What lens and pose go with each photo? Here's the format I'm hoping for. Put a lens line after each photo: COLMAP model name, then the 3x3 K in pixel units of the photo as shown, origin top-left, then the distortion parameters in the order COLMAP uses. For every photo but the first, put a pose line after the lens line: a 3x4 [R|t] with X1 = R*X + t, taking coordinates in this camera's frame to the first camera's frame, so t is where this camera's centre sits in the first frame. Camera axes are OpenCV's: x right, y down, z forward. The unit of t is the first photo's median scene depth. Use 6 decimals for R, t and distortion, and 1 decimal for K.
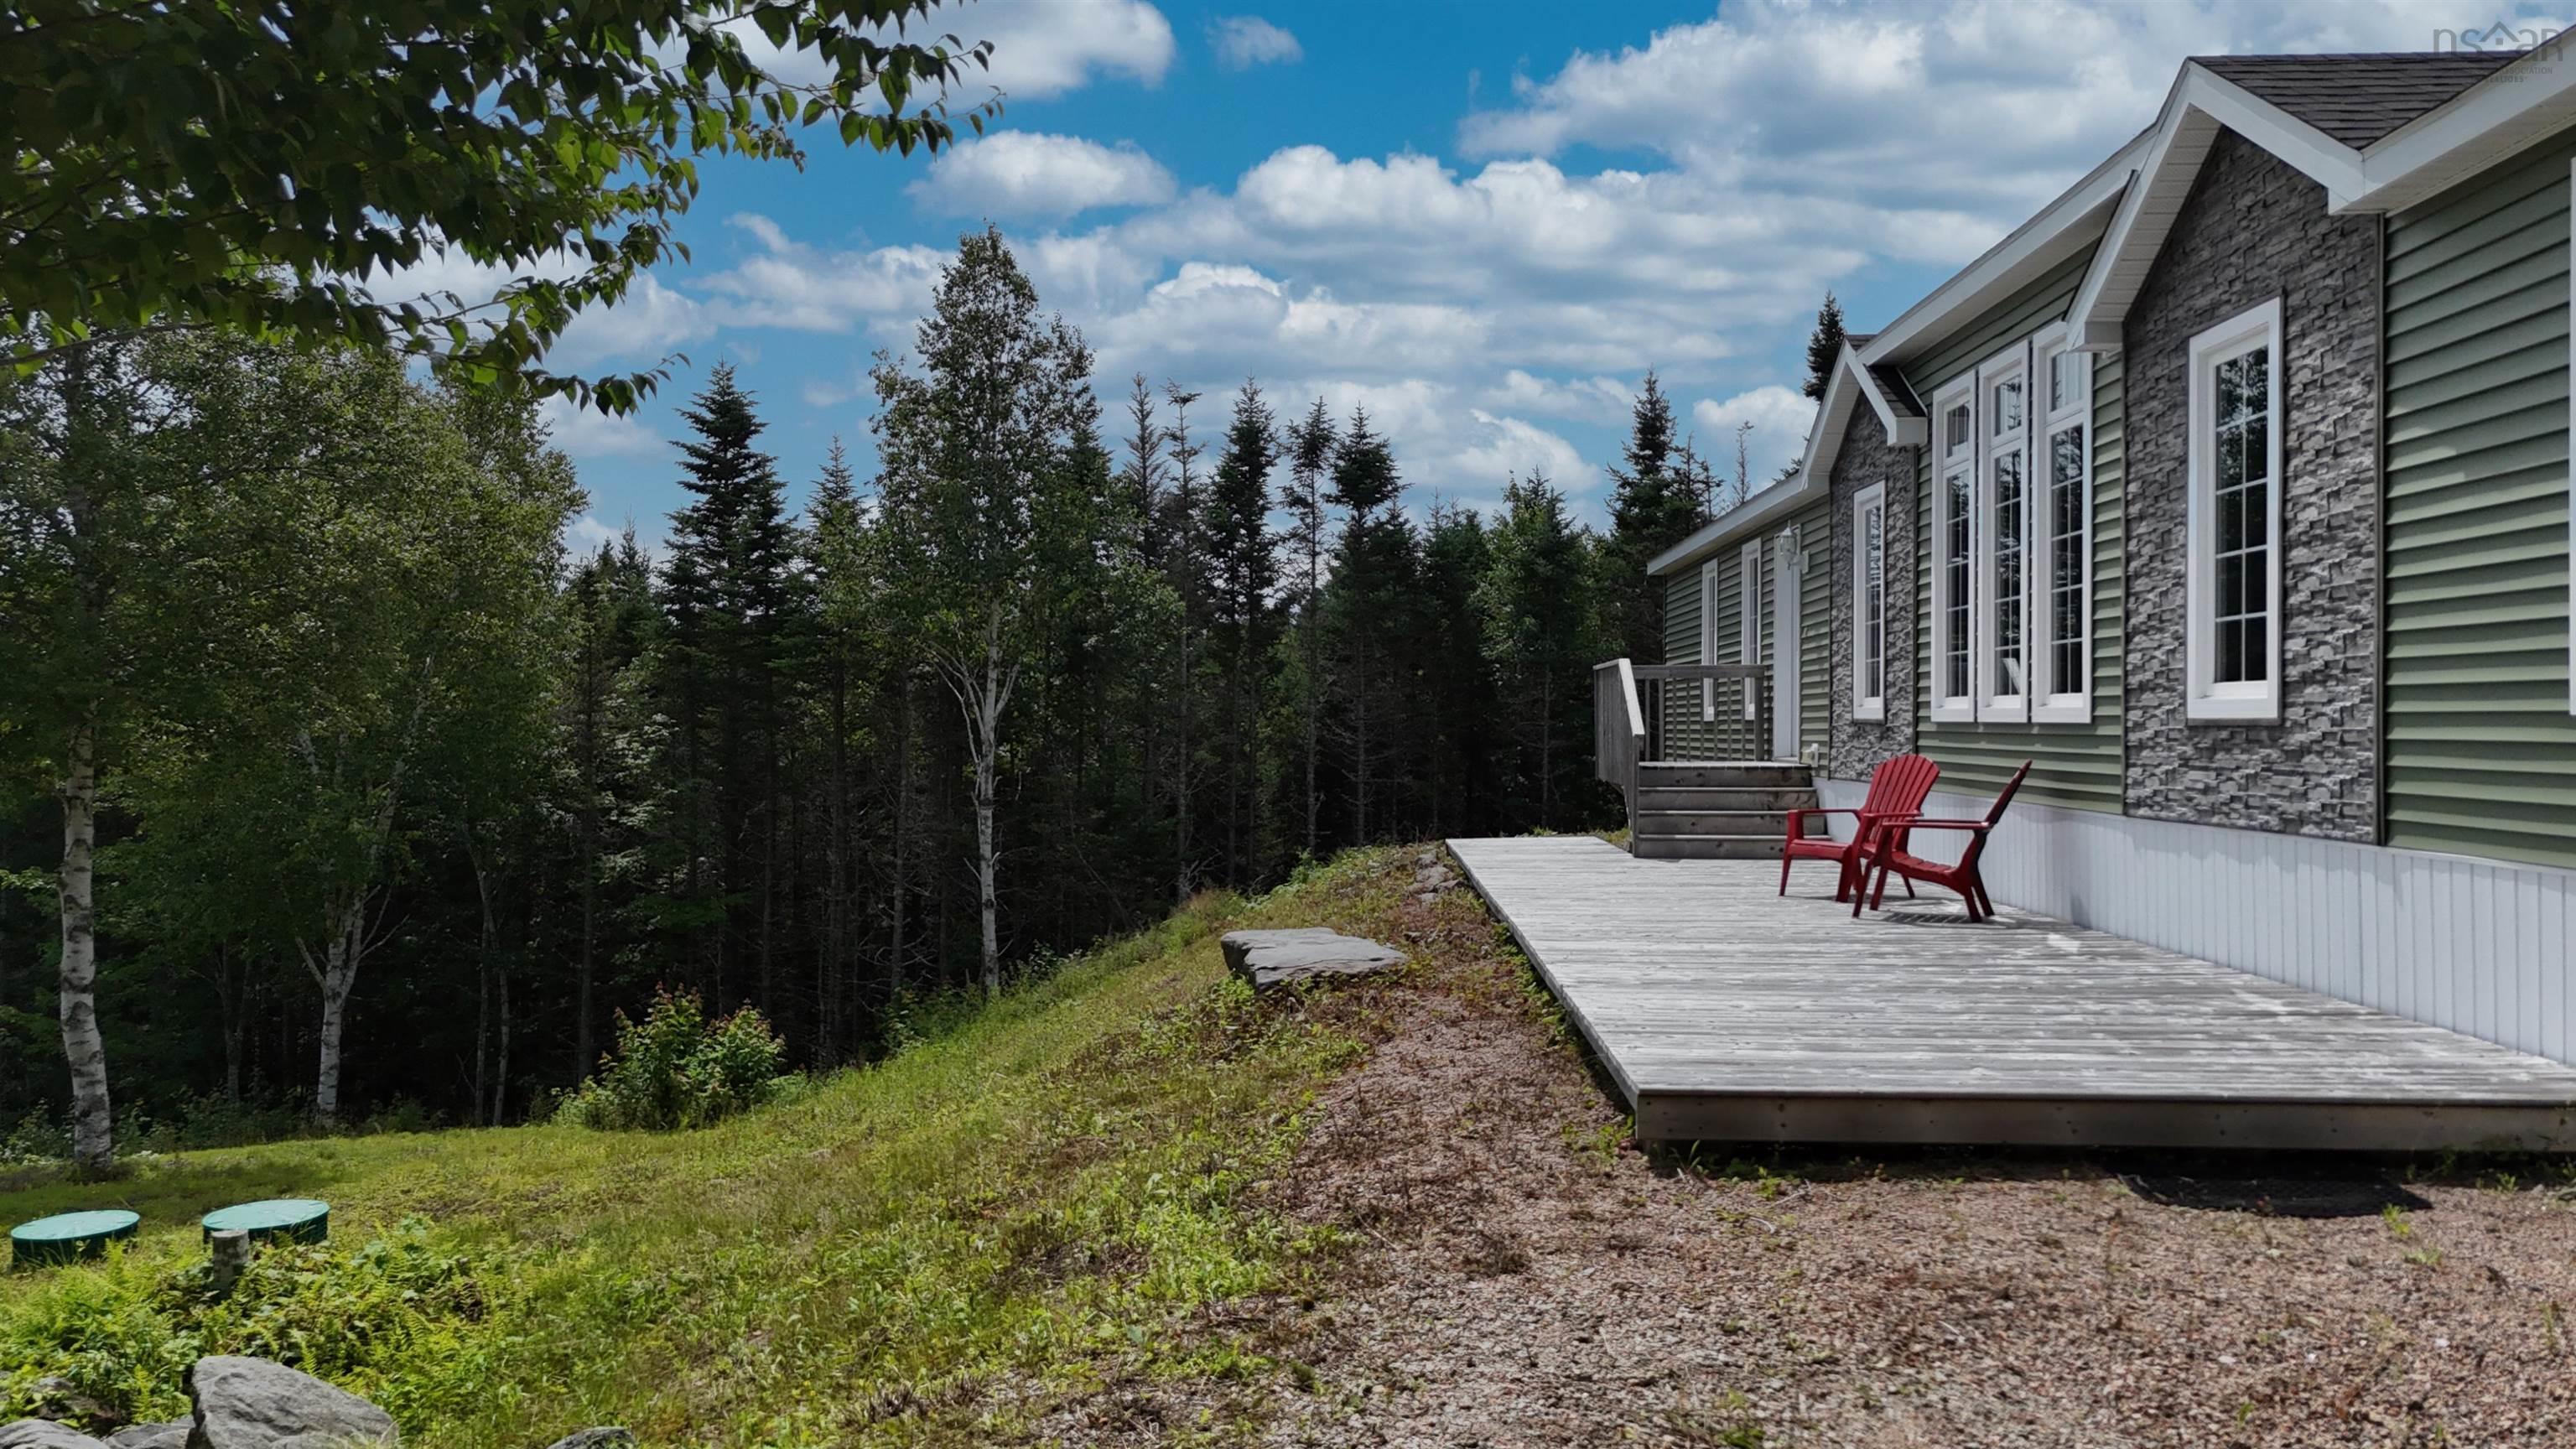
lens RADIAL K [[1881.3, 0, 1277.3], [0, 1881.3, 725.1], [0, 0, 1]] dist [0.048299, -0.039875]
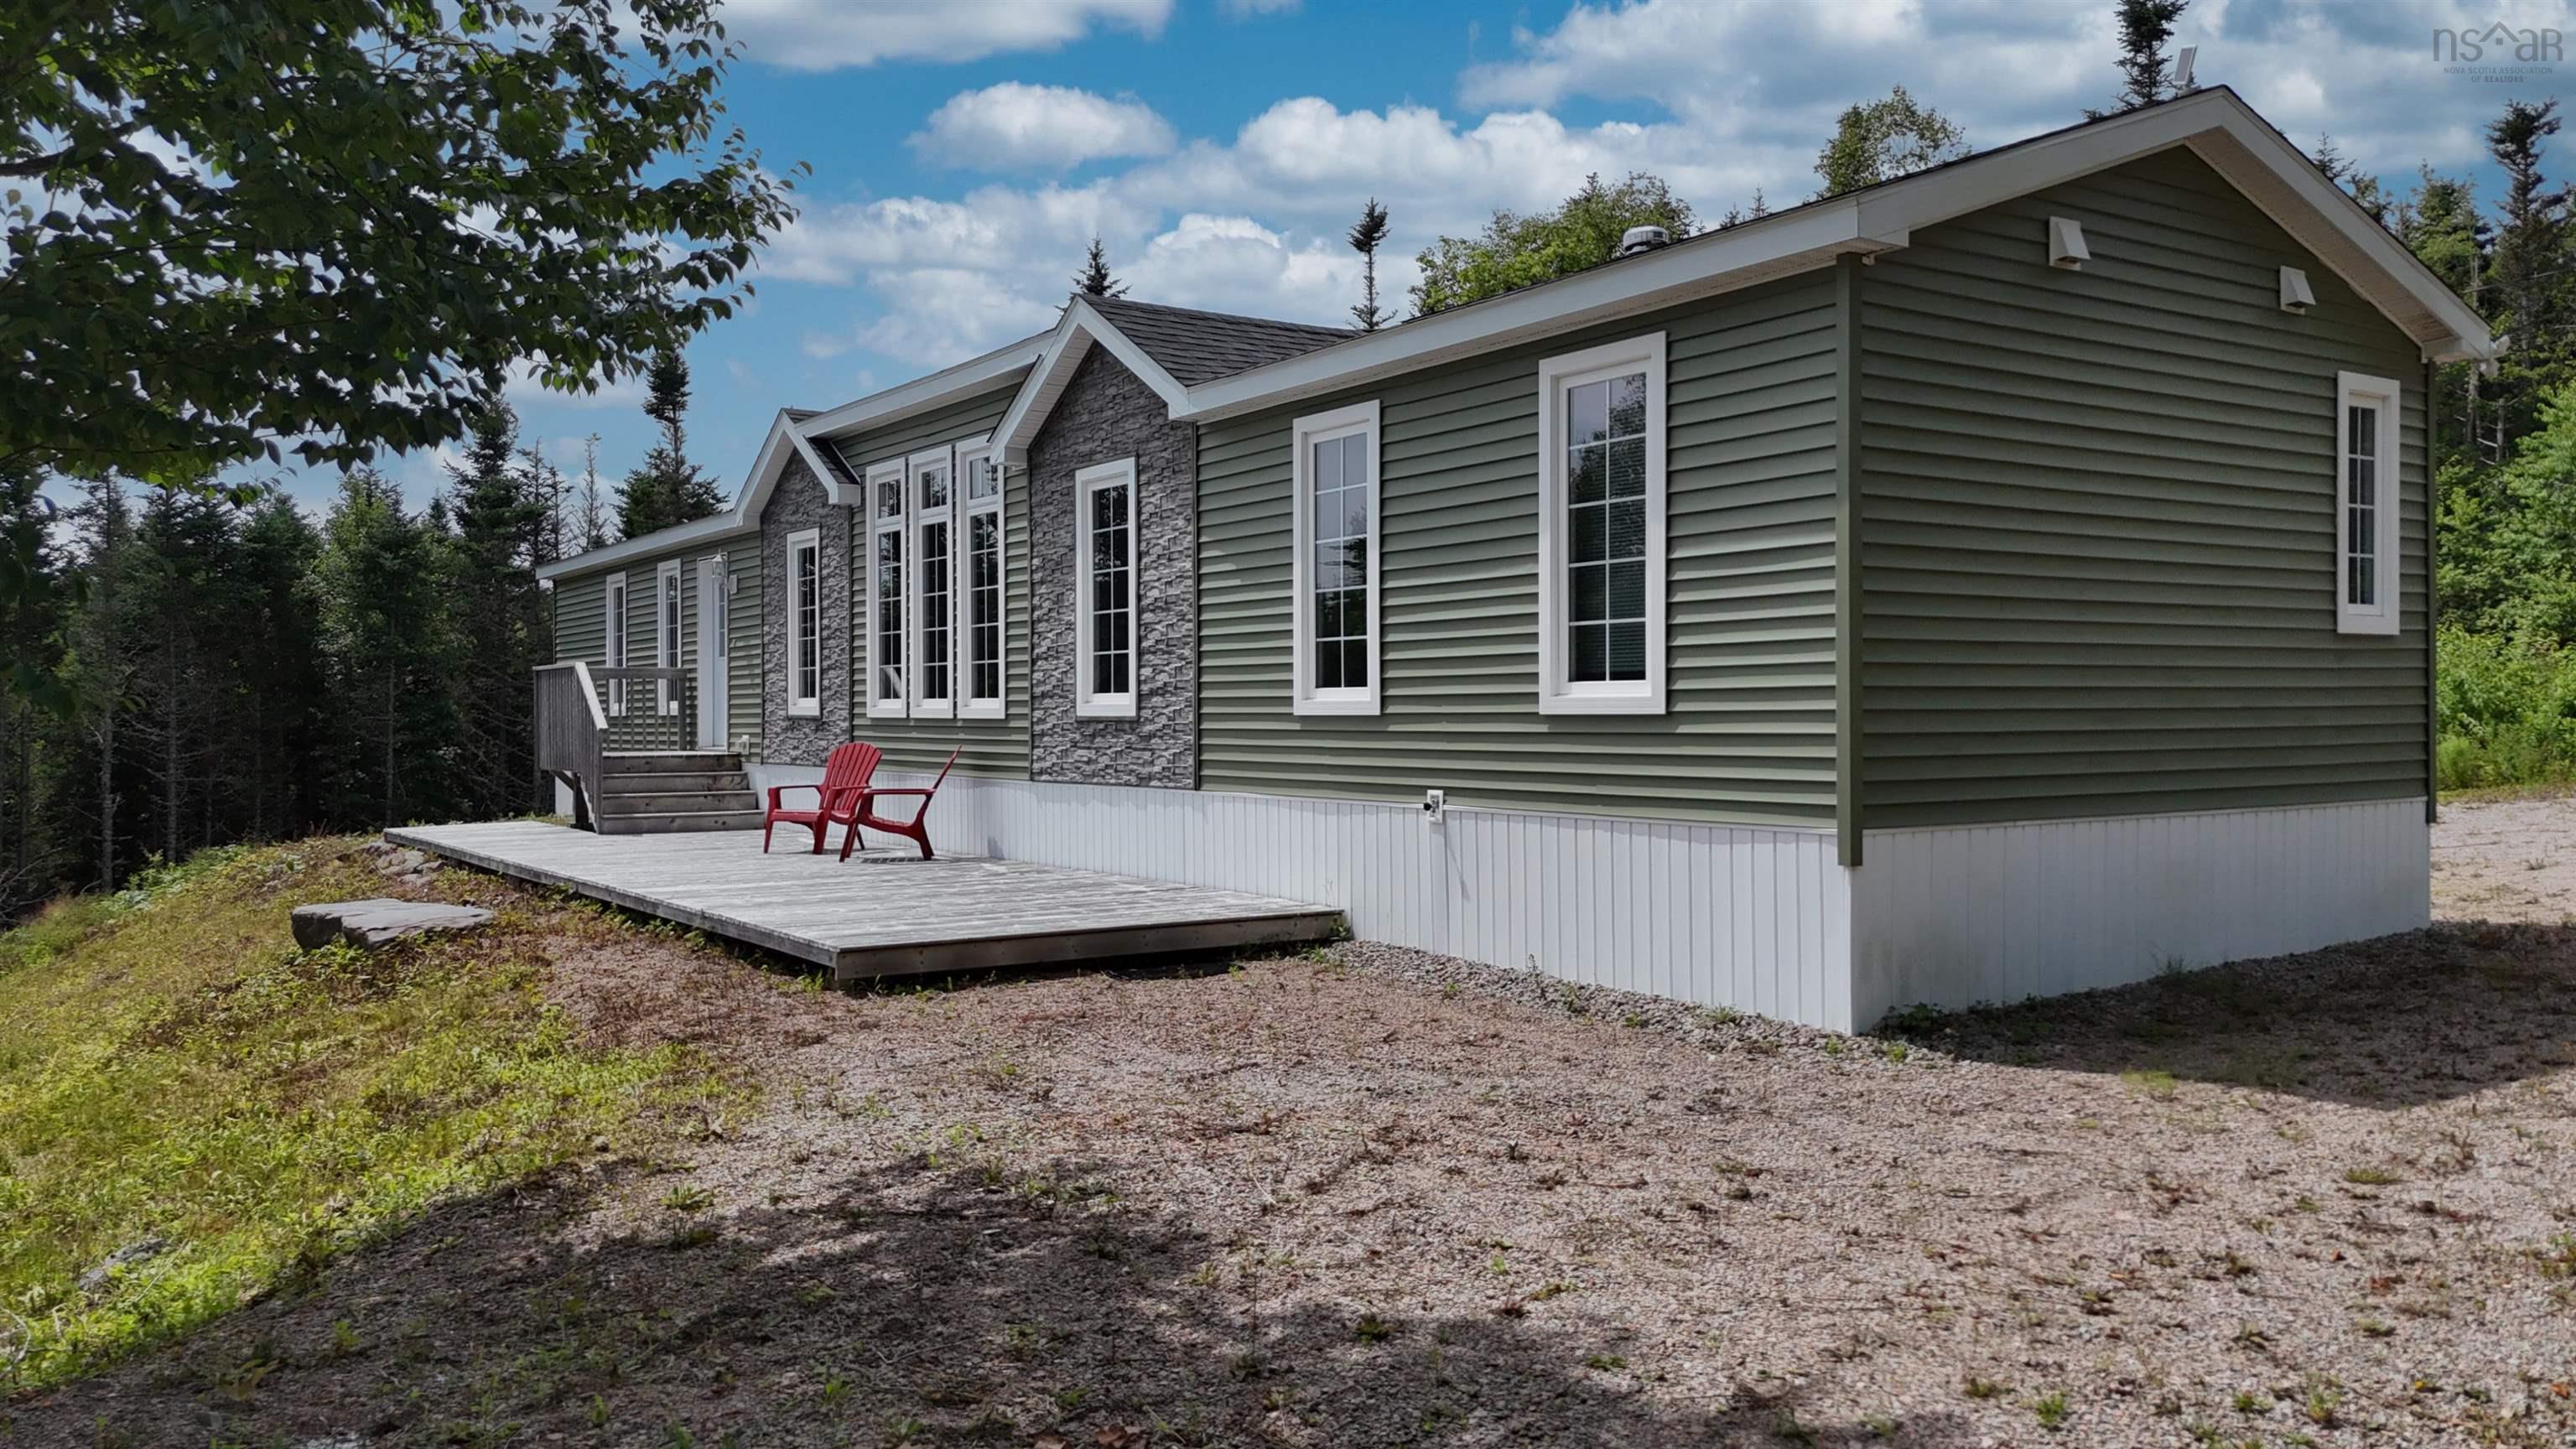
lens RADIAL K [[1881.3, 0, 1287.0], [0, 1881.3, 719.0], [0, 0, 1]] dist [0.048299, -0.039875]
pose [[0.801768, -0.001872, 0.597633, -0.276826], [0.001690, 0.999998, 0.000866, -0.001903], [-0.597633, 0.000316, 0.801770, -0.308102]]
